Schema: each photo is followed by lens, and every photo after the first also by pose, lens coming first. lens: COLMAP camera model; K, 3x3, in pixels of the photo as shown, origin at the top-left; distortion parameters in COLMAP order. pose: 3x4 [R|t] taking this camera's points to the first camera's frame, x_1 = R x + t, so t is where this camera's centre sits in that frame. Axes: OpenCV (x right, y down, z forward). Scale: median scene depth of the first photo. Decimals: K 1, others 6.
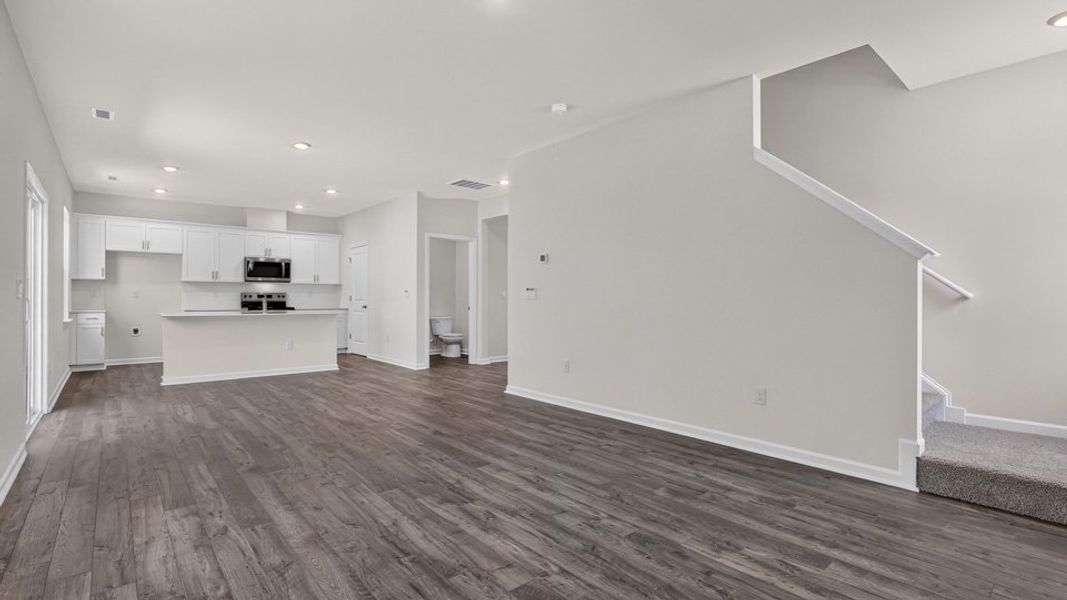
lens RADIAL K [[489.2, 0, 529.4], [0, 489.2, 299.2], [0, 0, 1]] dist [-0.009911, 0.000437]
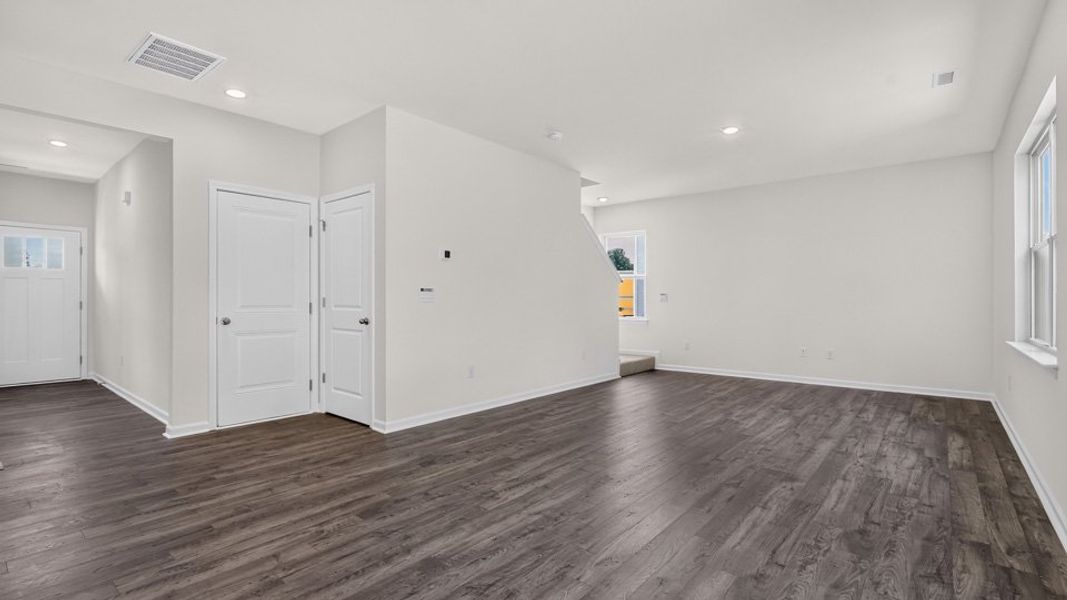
lens RADIAL K [[489.2, 0, 531.3], [0, 489.2, 297.9], [0, 0, 1]] dist [-0.009911, 0.000437]
pose [[-0.160514, -0.001161, 0.987033, -1.398327], [-0.000135, 0.999999, 0.001155, -0.011807], [-0.987034, 0.000052, -0.160514, 1.618162]]
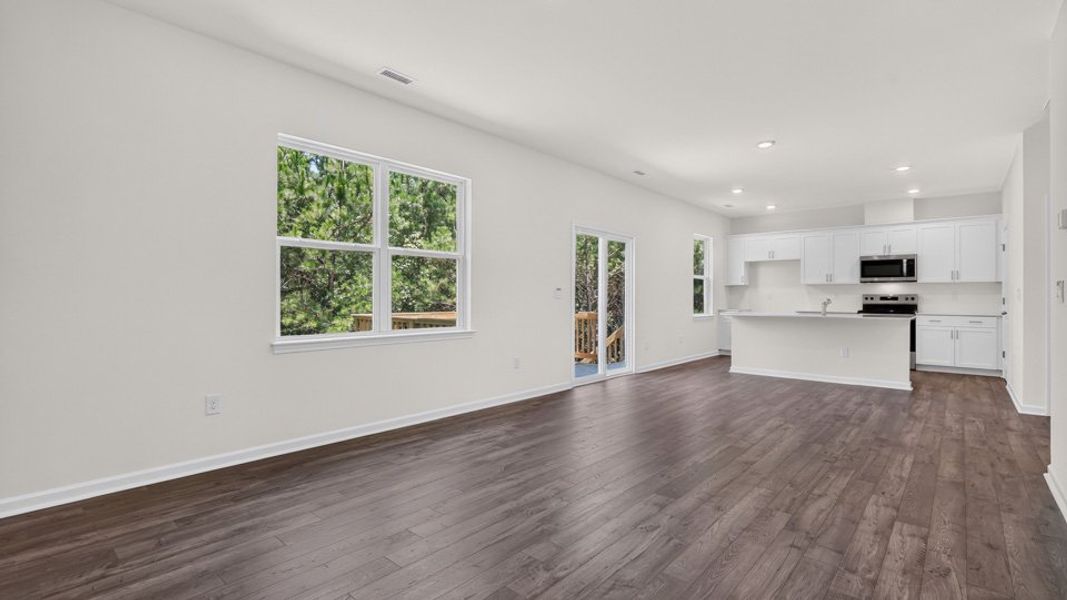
lens RADIAL K [[489.2, 0, 533.2], [0, 489.2, 295.7], [0, 0, 1]] dist [-0.009911, 0.000437]
pose [[0.136475, -0.006624, -0.990621, 0.721750], [-0.006031, 0.999954, -0.007517, -0.000010], [0.990625, 0.007000, 0.136429, 0.656276]]
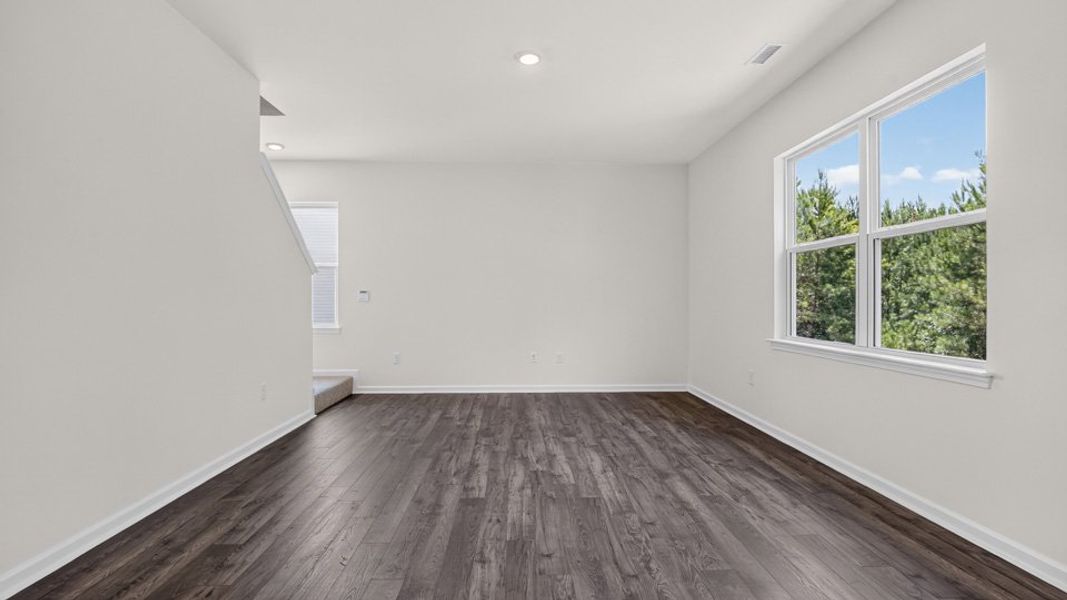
lens RADIAL K [[489.2, 0, 528.6], [0, 489.2, 301.3], [0, 0, 1]] dist [-0.009911, 0.000437]
pose [[-0.776228, -0.006150, 0.630422, -0.702802], [-0.001747, 0.999970, 0.007603, -0.007584], [-0.630450, 0.004801, -0.776215, 1.599900]]
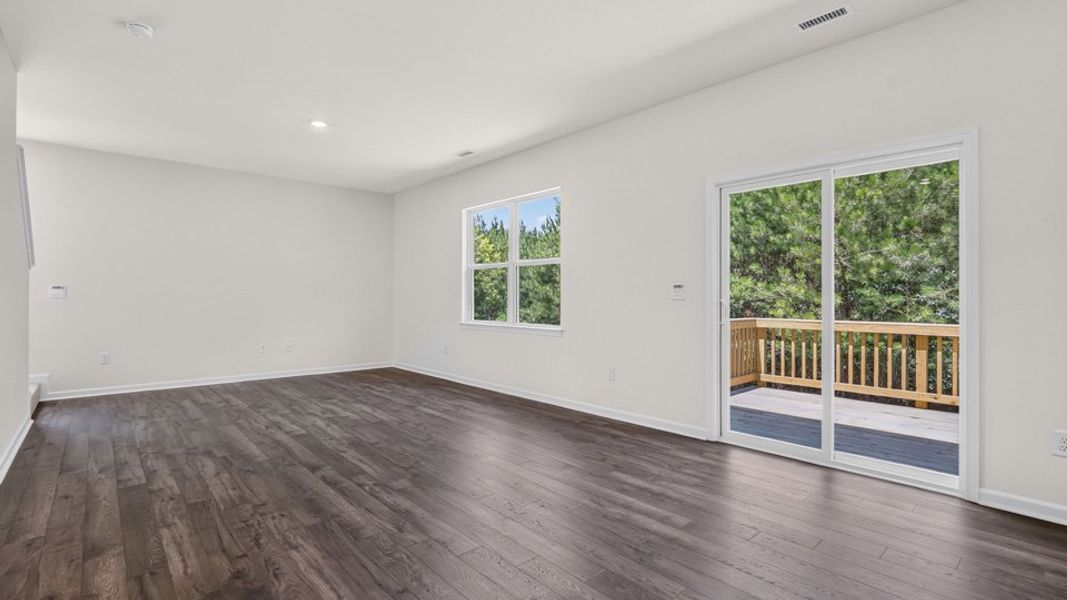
lens RADIAL K [[489.2, 0, 529.2], [0, 489.2, 293.7], [0, 0, 1]] dist [-0.009911, 0.000437]
pose [[-0.999879, -0.007102, -0.013816, -0.651327], [-0.007015, 0.999955, -0.006368, -0.008199], [0.013861, -0.006270, -0.999884, 2.237473]]
